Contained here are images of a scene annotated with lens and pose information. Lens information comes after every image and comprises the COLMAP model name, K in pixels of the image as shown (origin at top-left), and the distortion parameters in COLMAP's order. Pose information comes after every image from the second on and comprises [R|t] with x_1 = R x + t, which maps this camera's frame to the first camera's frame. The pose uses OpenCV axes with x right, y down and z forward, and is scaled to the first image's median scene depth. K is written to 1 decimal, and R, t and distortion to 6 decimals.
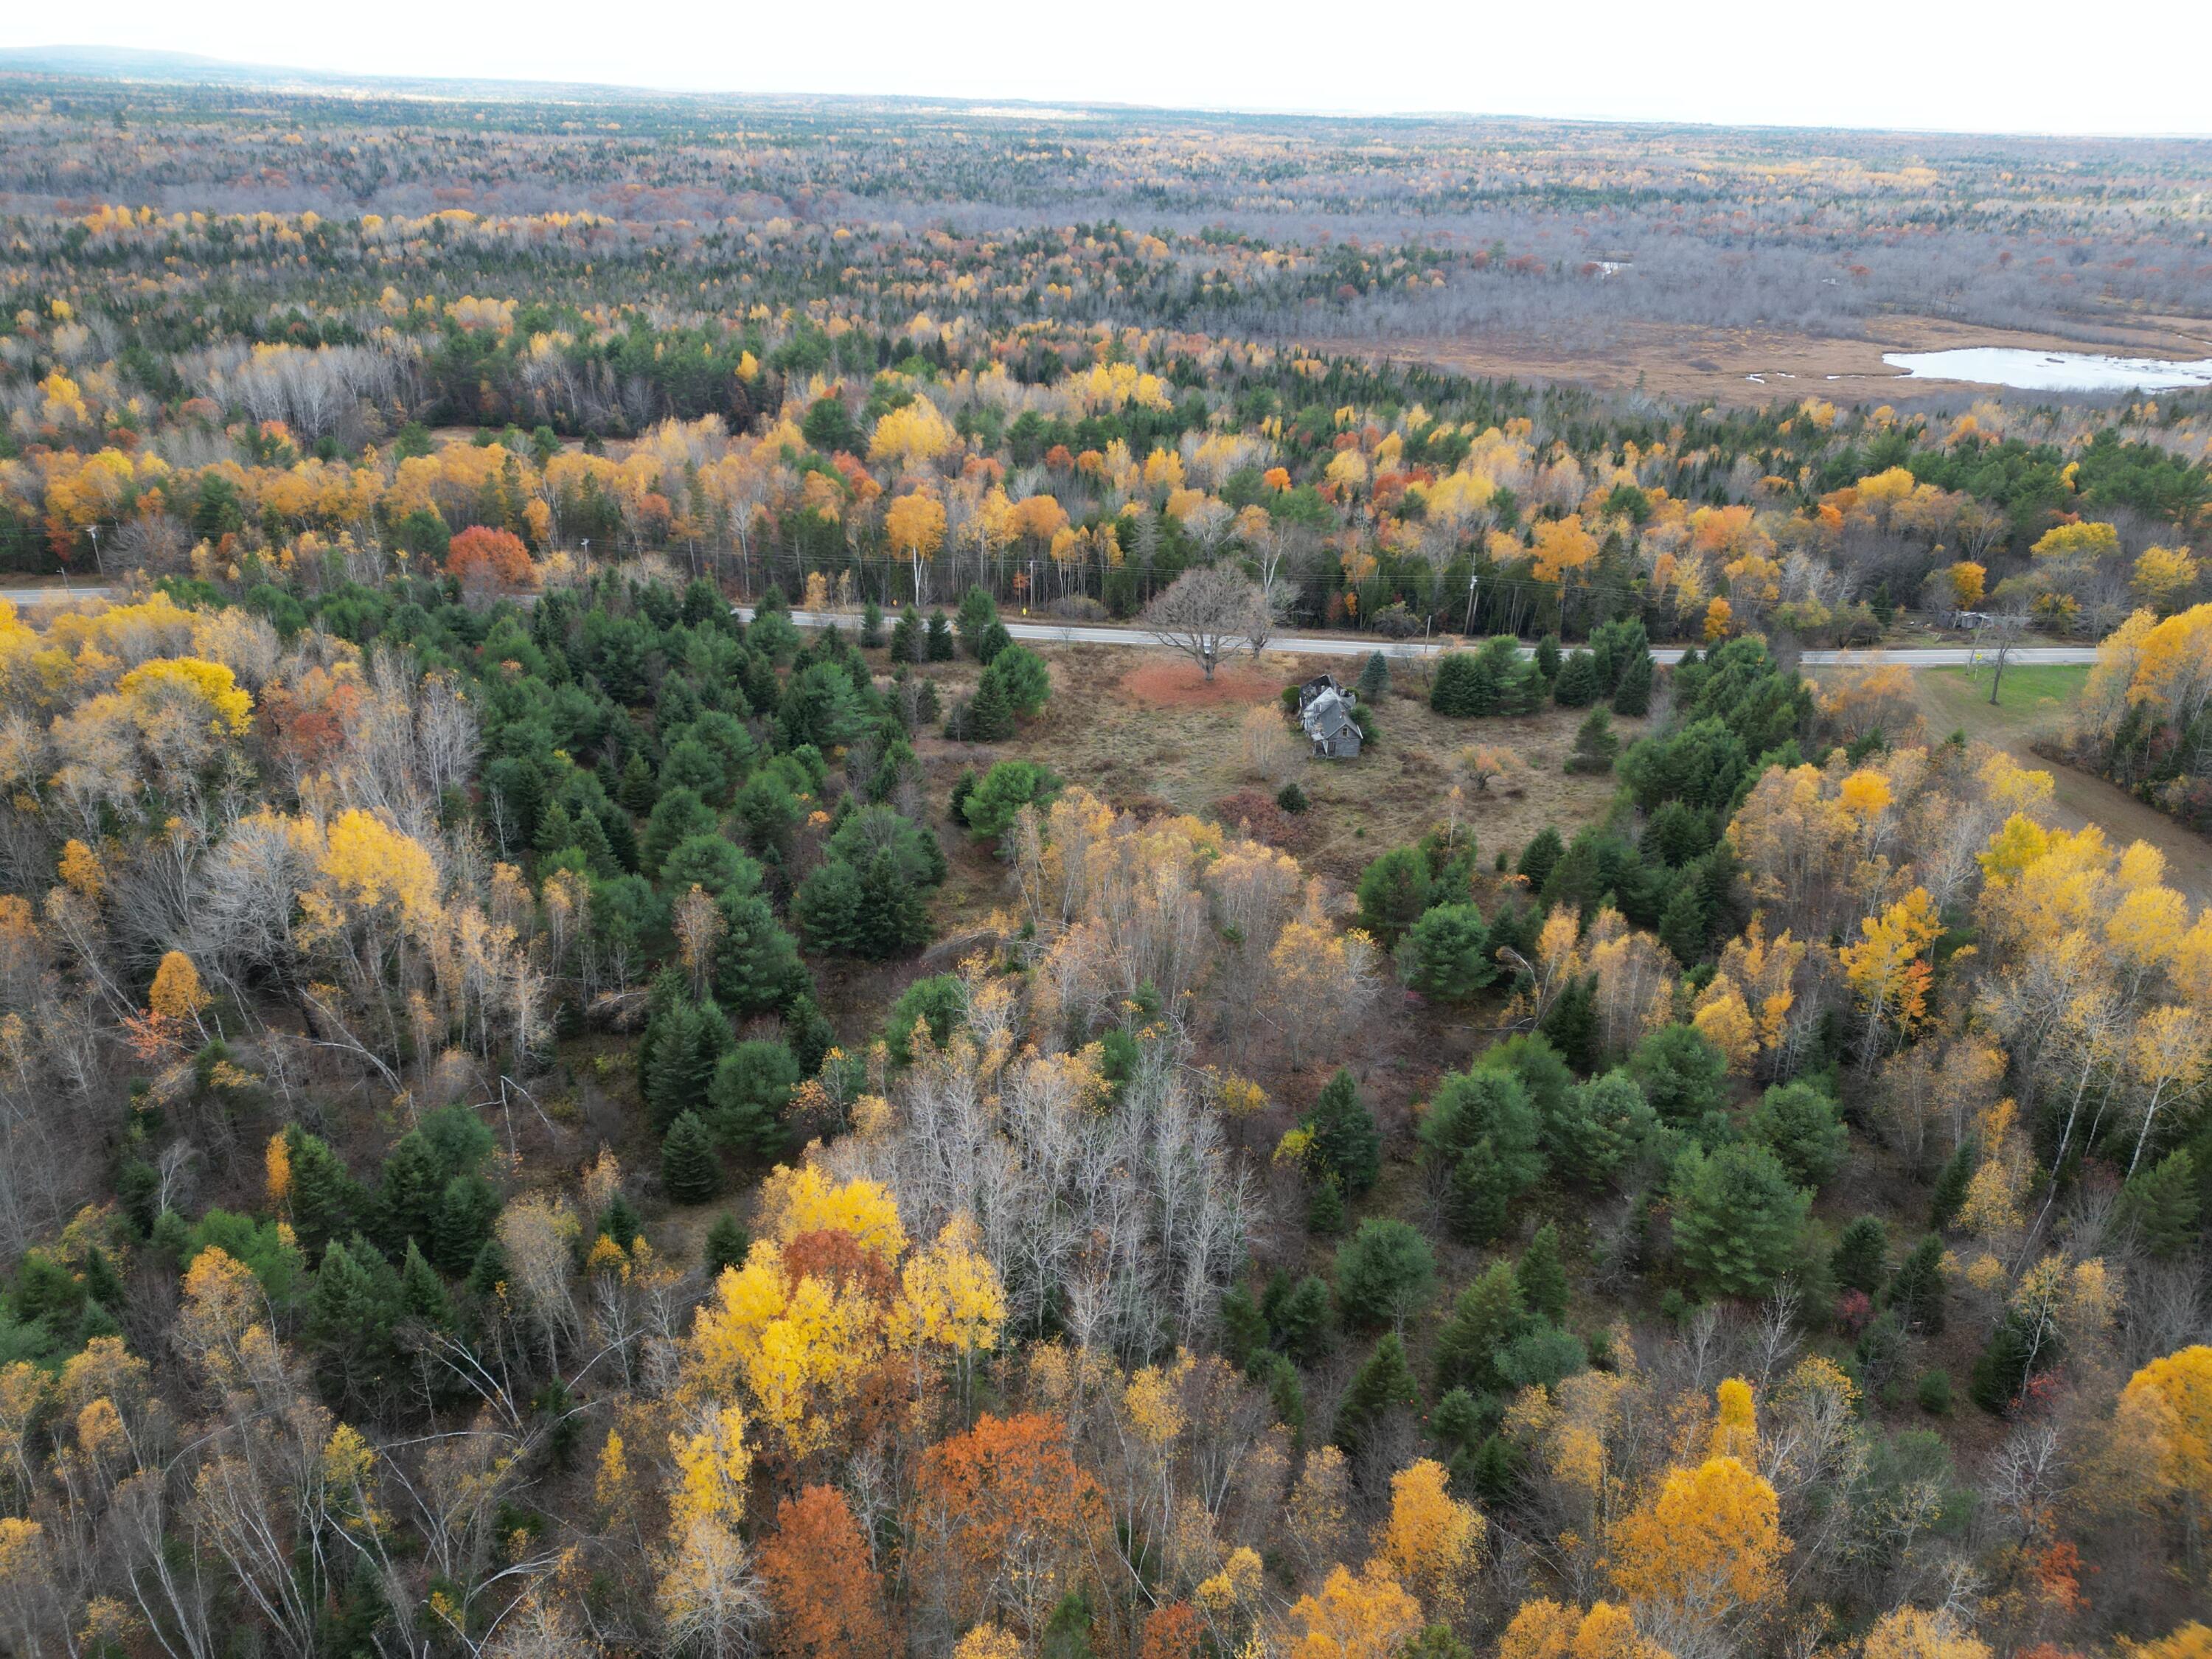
lens RADIAL K [[1519.9, 0, 1083.3], [0, 1519.9, 831.3], [0, 0, 1]] dist [0.090985, -0.096382]
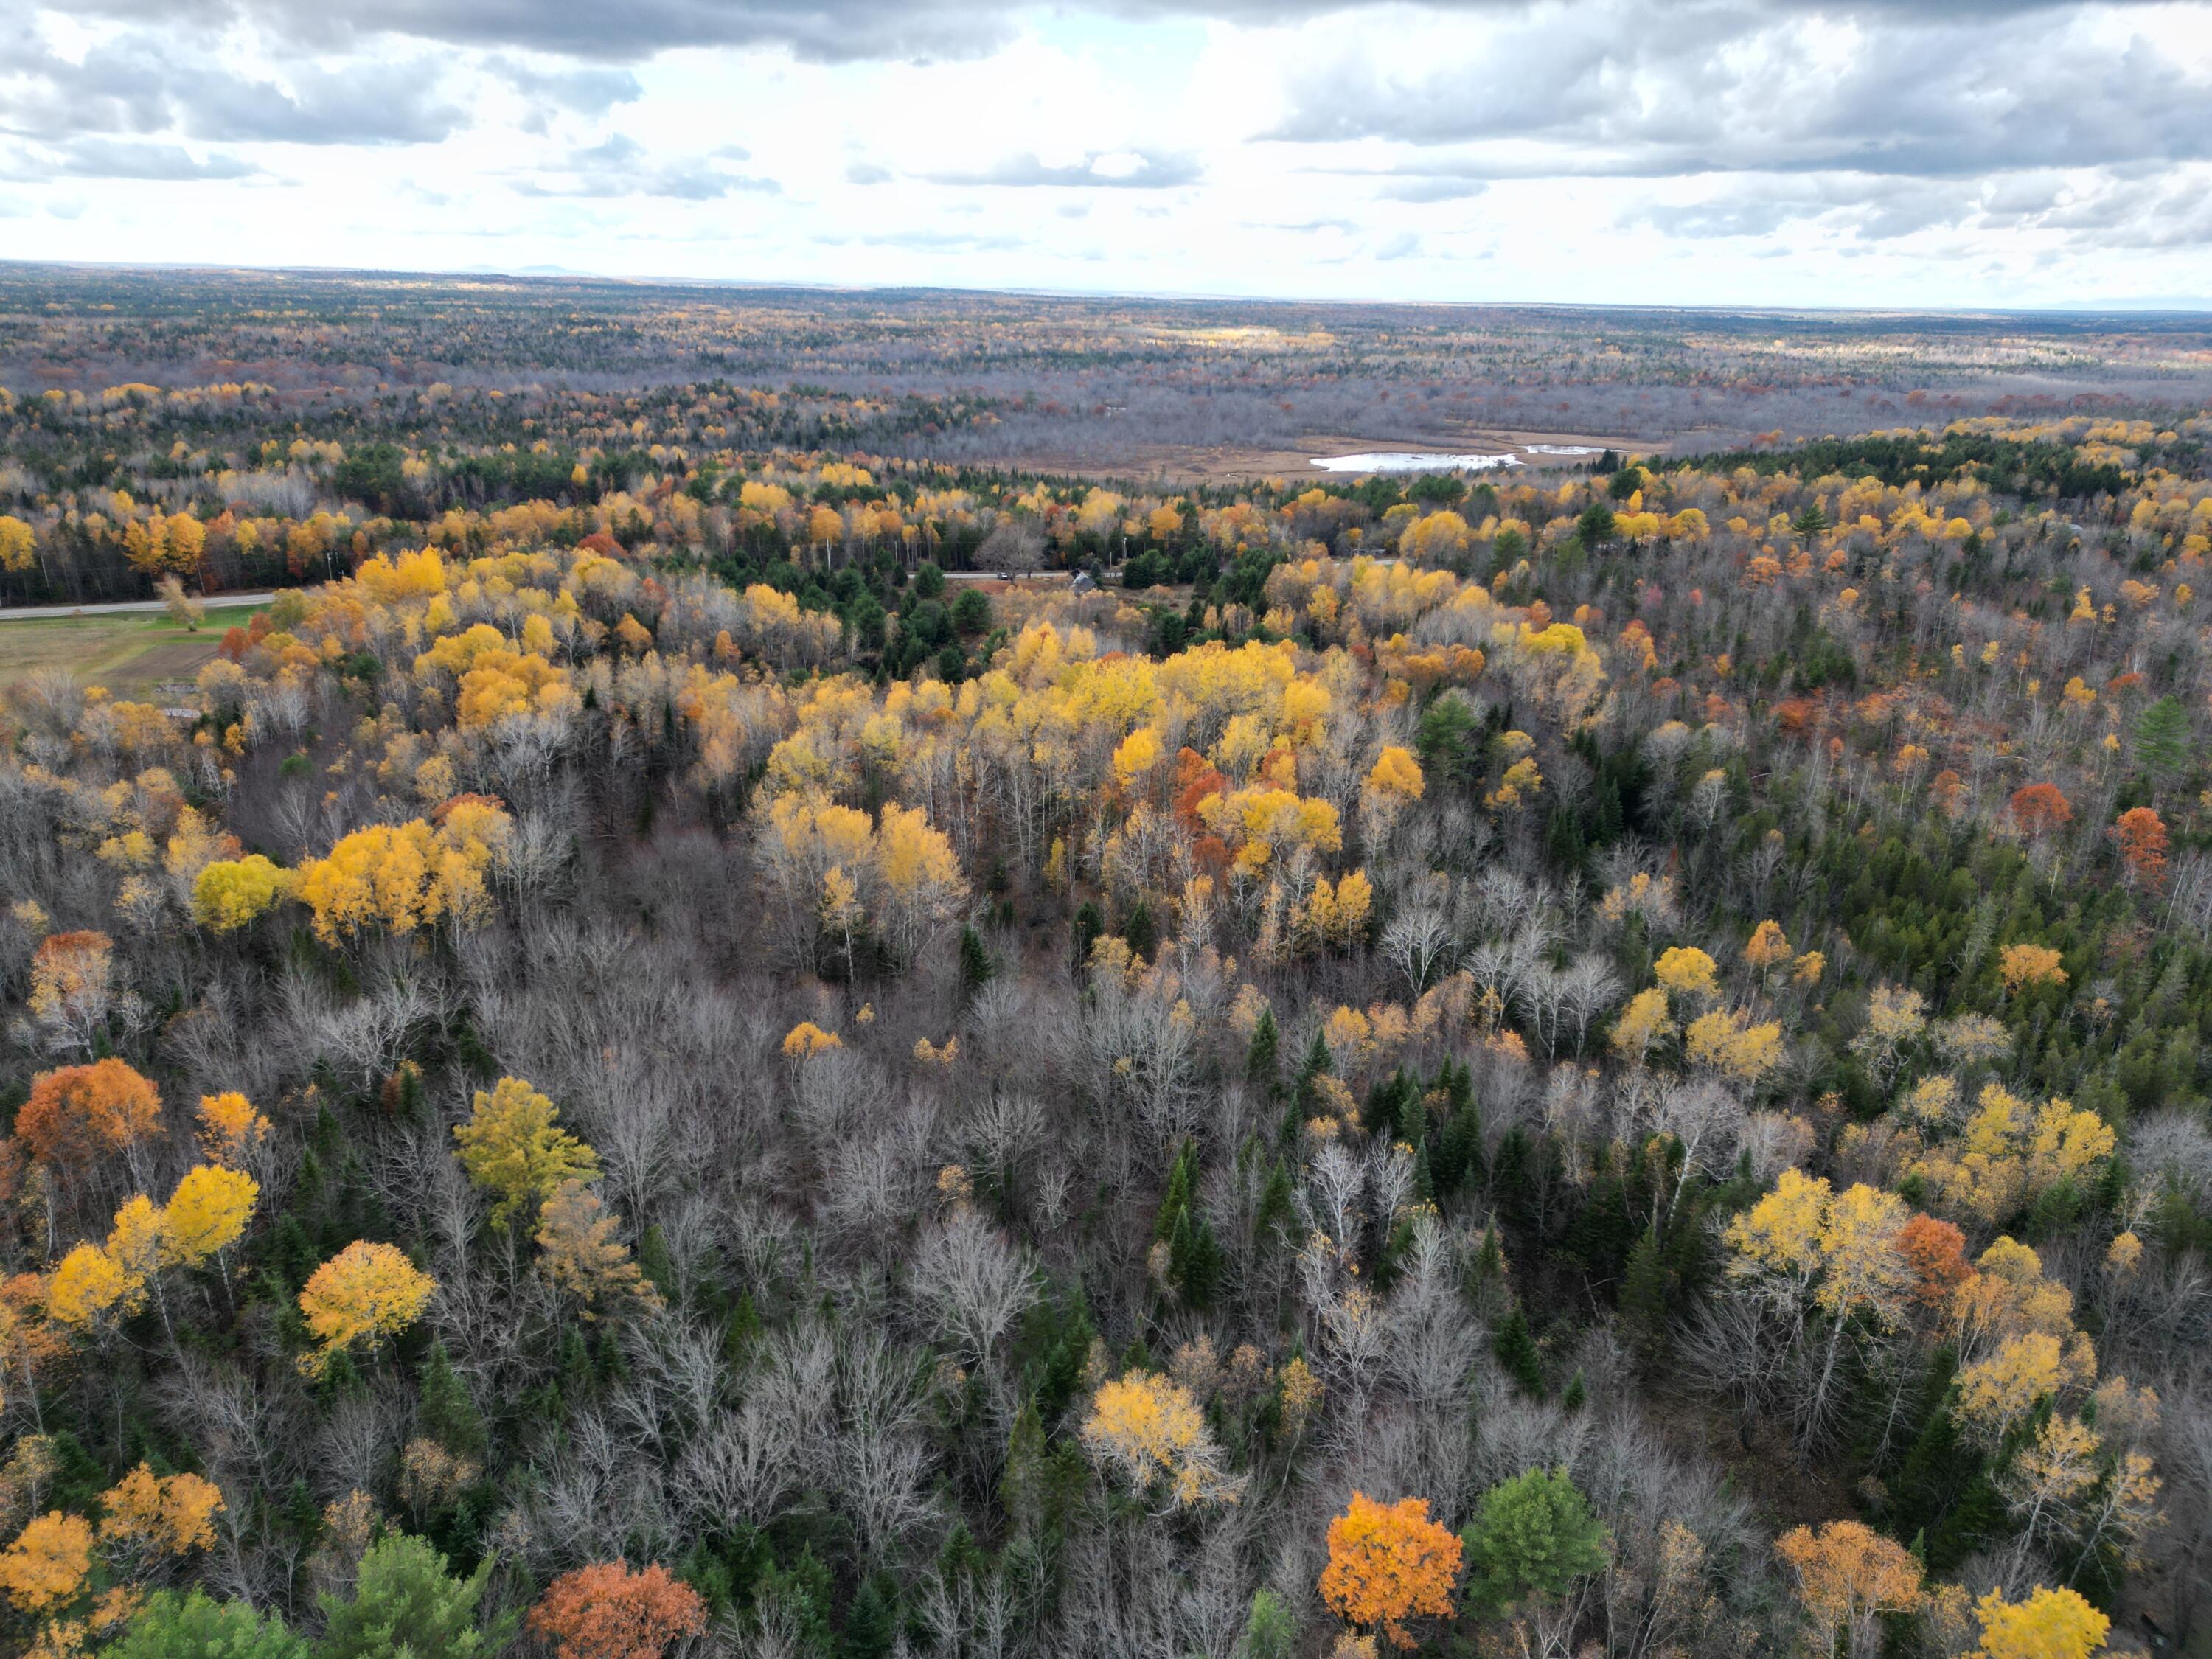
lens RADIAL K [[1467.1, 0, 1106.0], [0, 1467.1, 829.5], [0, 0, 1]] dist [0.063853, -0.057174]
pose [[0.948620, -0.115738, 0.294491, -0.098244], [0.140311, 0.988059, -0.063653, 0.086532], [-0.283607, 0.101703, 0.953532, -0.199579]]
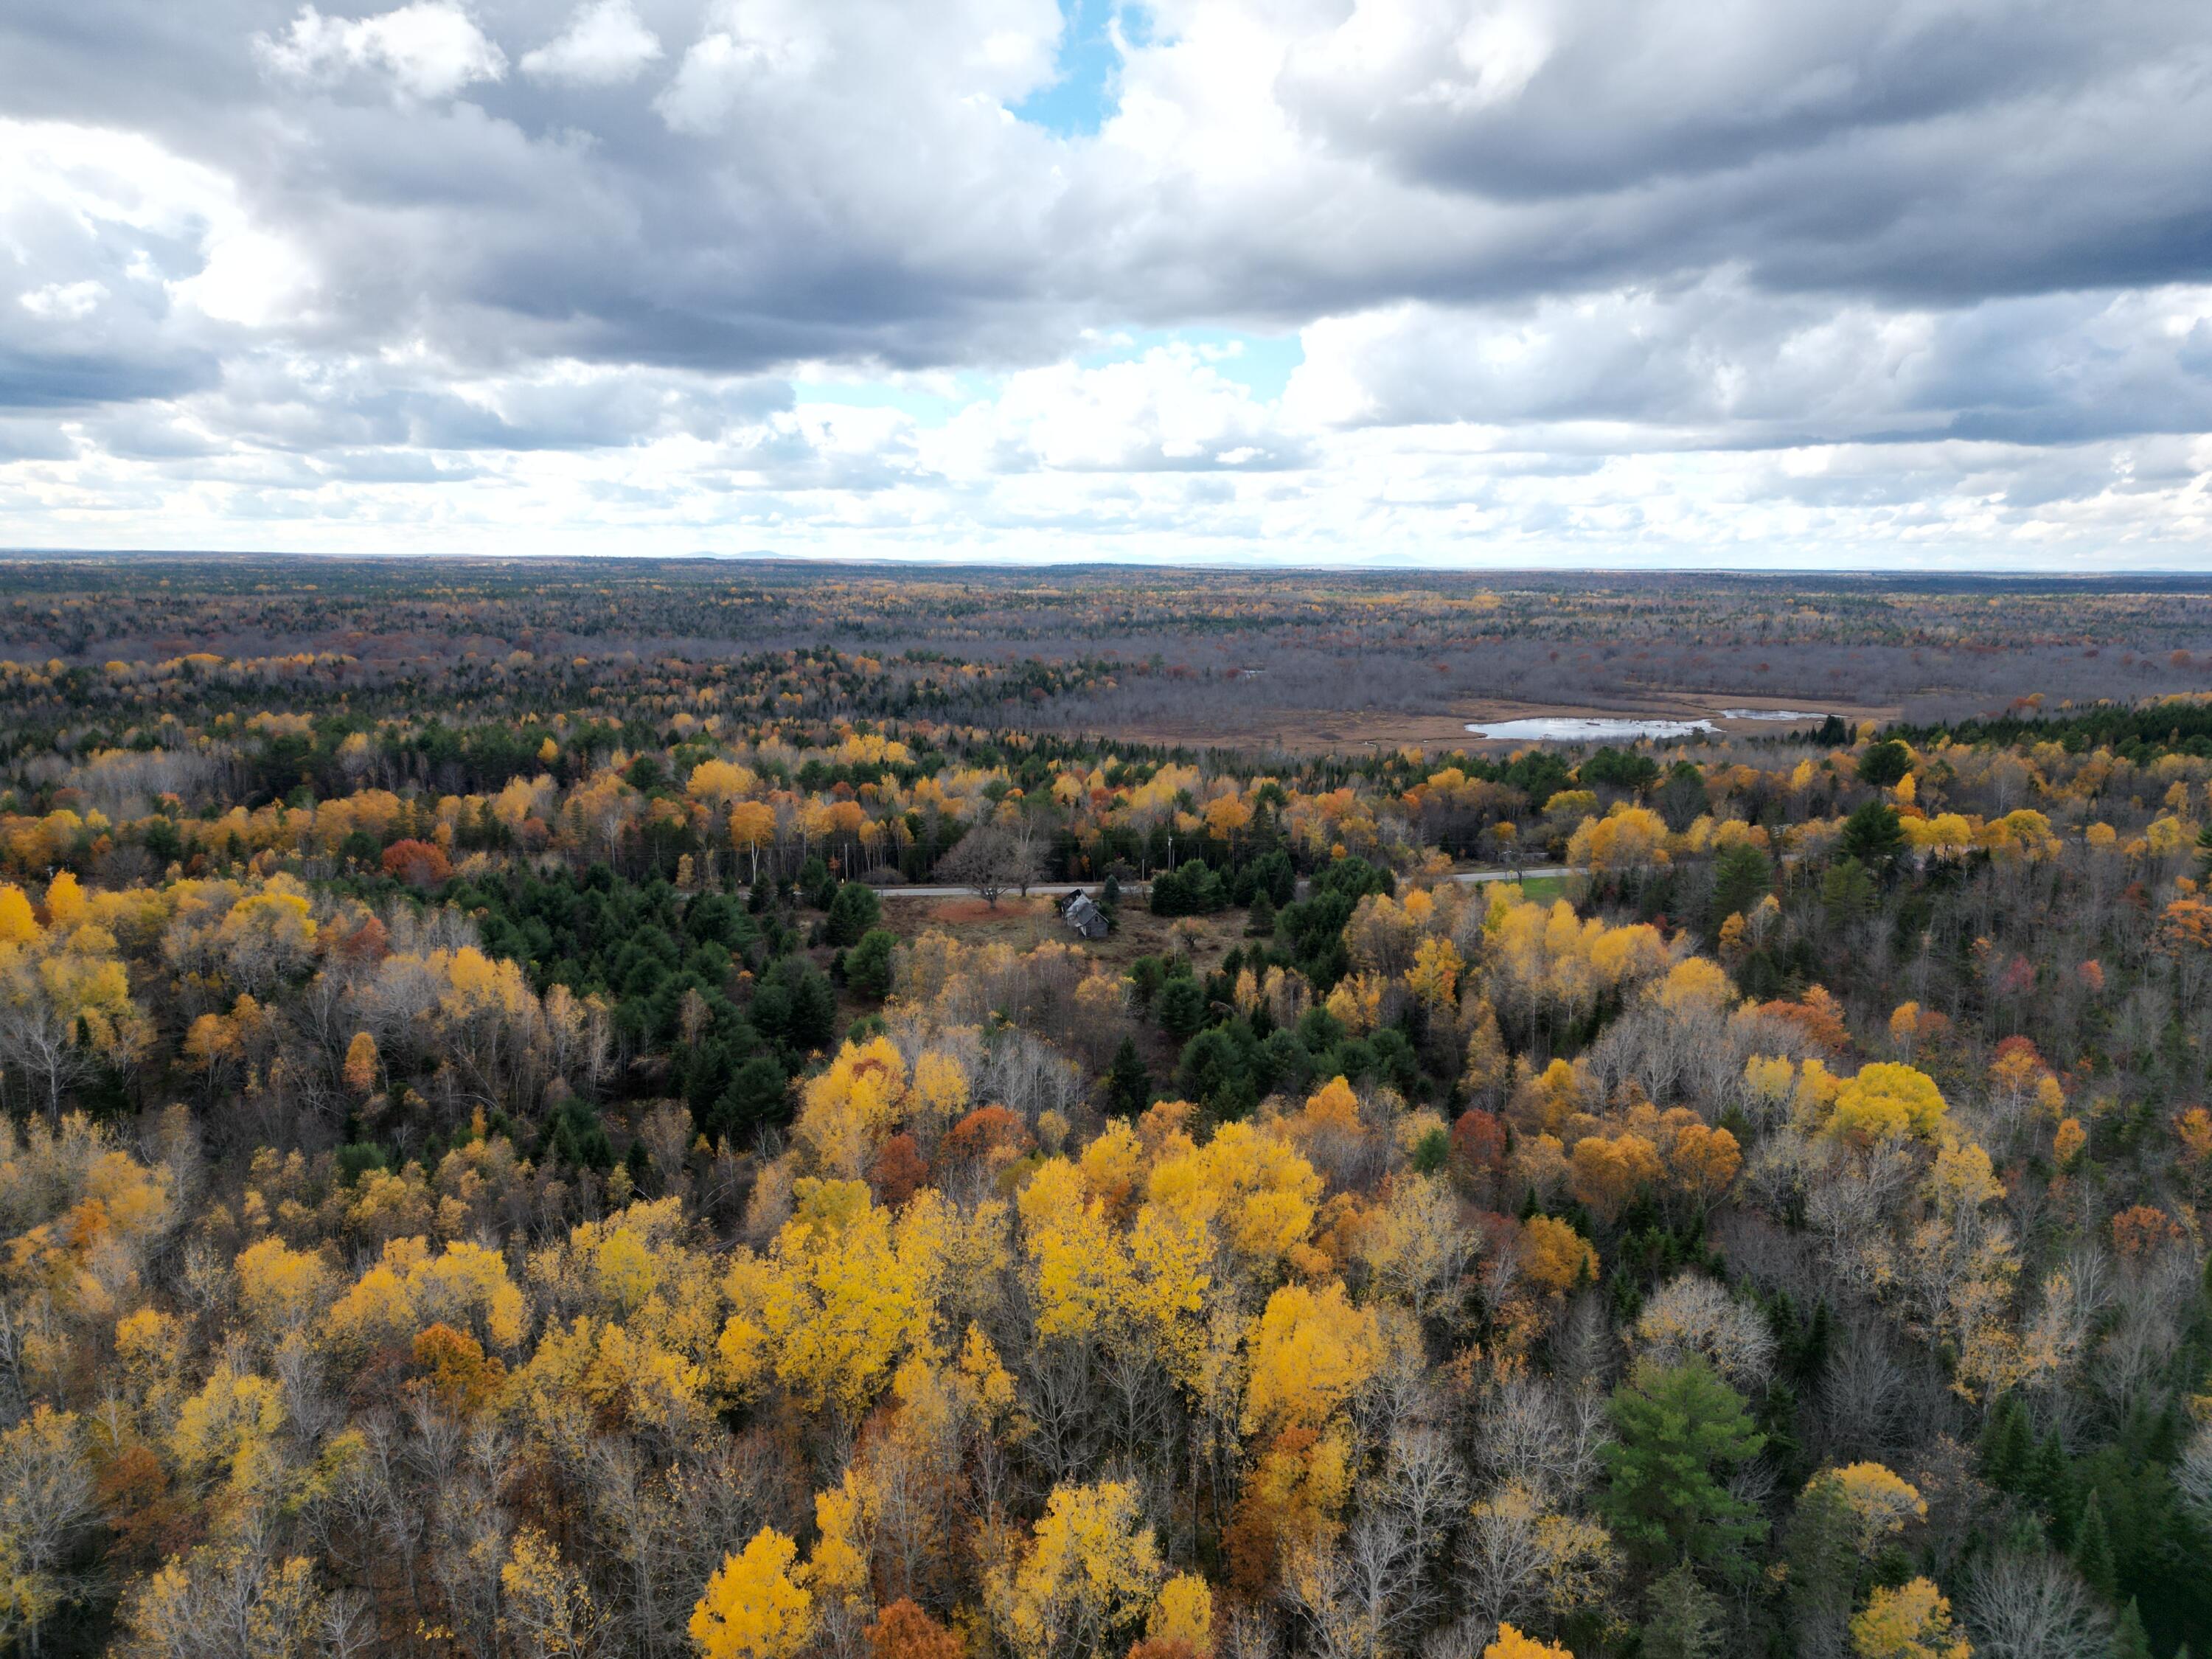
lens RADIAL K [[1506.4, 0, 1095.9], [0, 1506.4, 828.3], [0, 0, 1]] dist [0.101863, -0.132329]
pose [[0.978202, -0.055949, 0.199977, -0.022764], [0.106144, 0.962424, -0.249946, 0.044070], [-0.178478, 0.265724, 0.947384, -0.078047]]
